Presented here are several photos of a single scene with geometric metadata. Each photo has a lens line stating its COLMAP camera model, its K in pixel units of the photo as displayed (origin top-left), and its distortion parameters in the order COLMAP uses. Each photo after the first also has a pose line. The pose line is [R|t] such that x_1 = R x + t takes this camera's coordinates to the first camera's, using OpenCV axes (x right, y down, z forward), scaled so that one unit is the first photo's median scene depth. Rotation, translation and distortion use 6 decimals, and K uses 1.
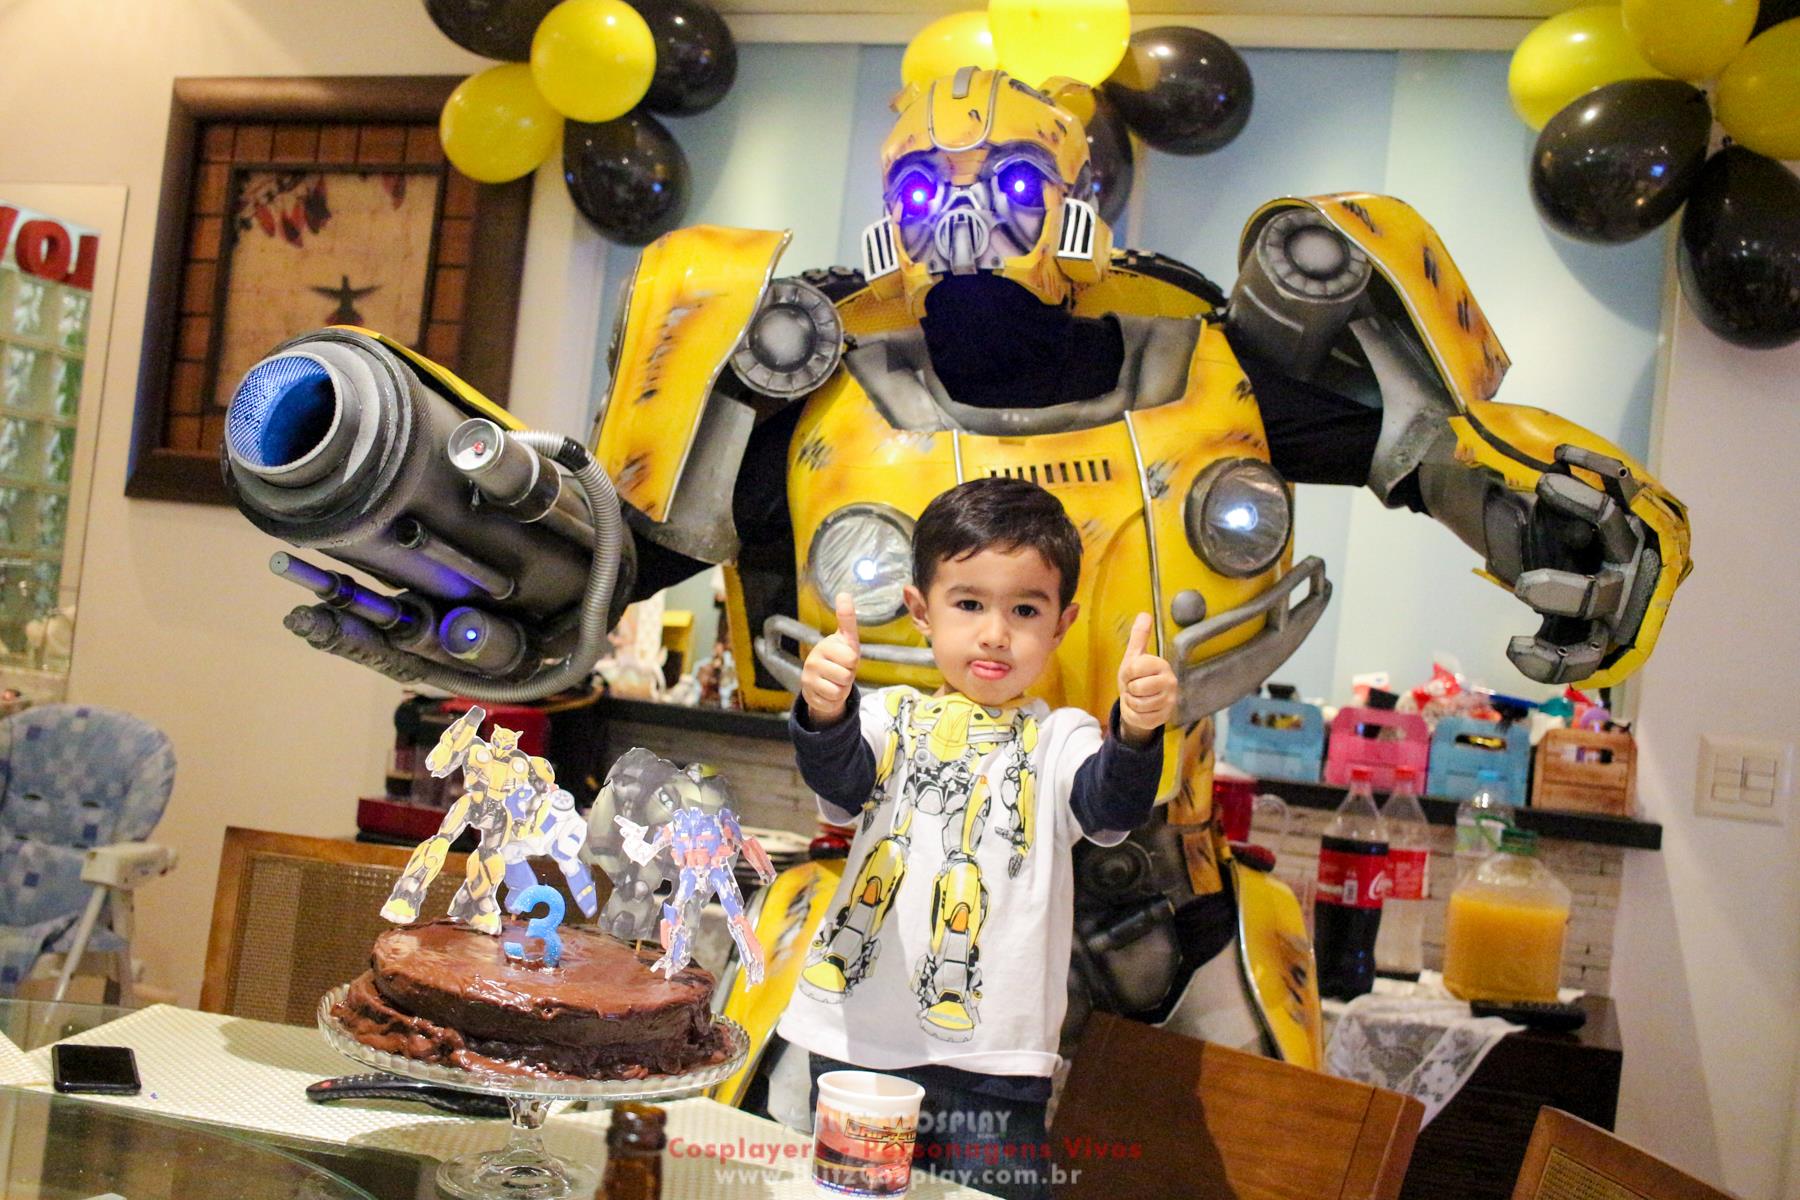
lens RADIAL K [[1988.9, 0, 900.0], [0, 1988.9, 600.0], [0, 0, 1]] dist [-0.098450, 0.052573]
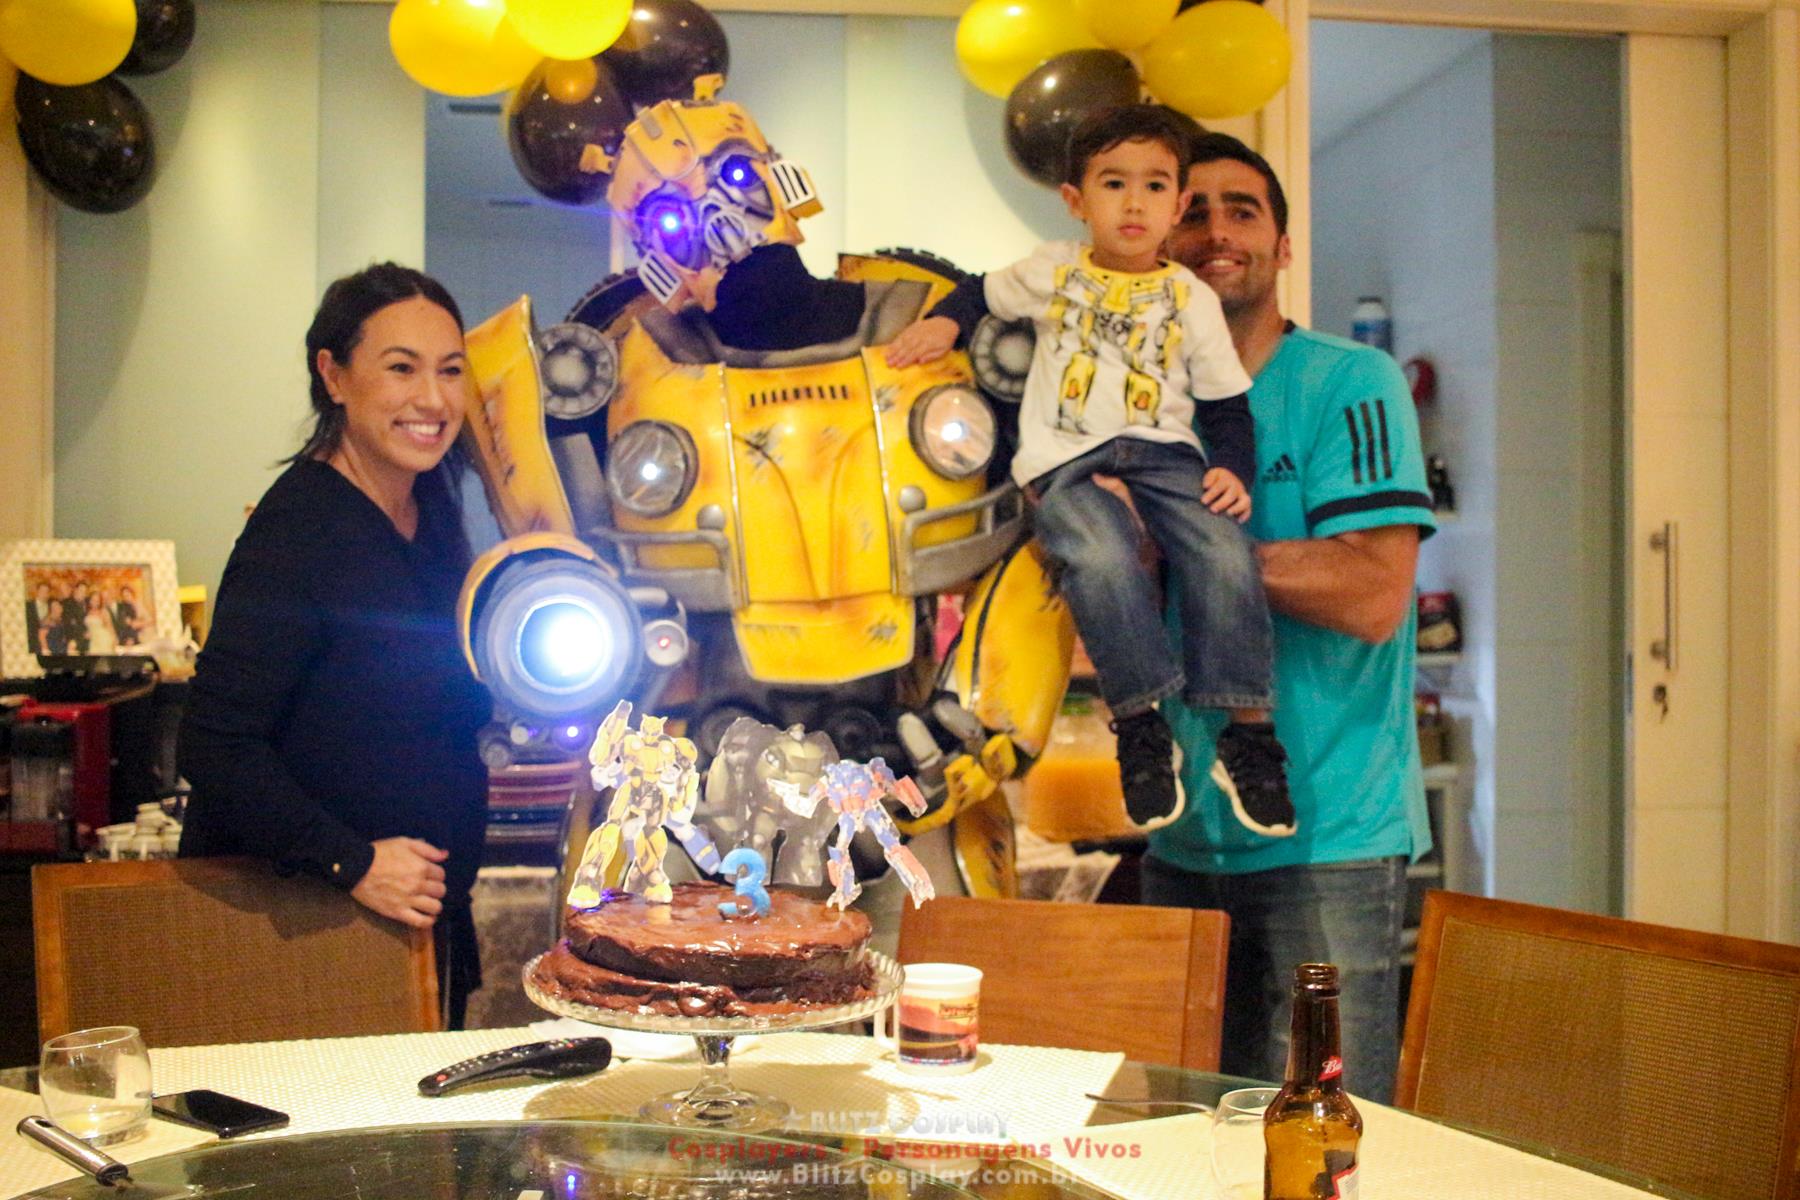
lens RADIAL K [[1988.9, 0, 900.0], [0, 1988.9, 600.0], [0, 0, 1]] dist [-0.098450, 0.052573]
pose [[0.892017, -0.111499, 0.438035, -0.538916], [0.088021, 0.993395, 0.073615, -0.067168], [-0.443349, -0.027110, 0.895939, -0.048452]]
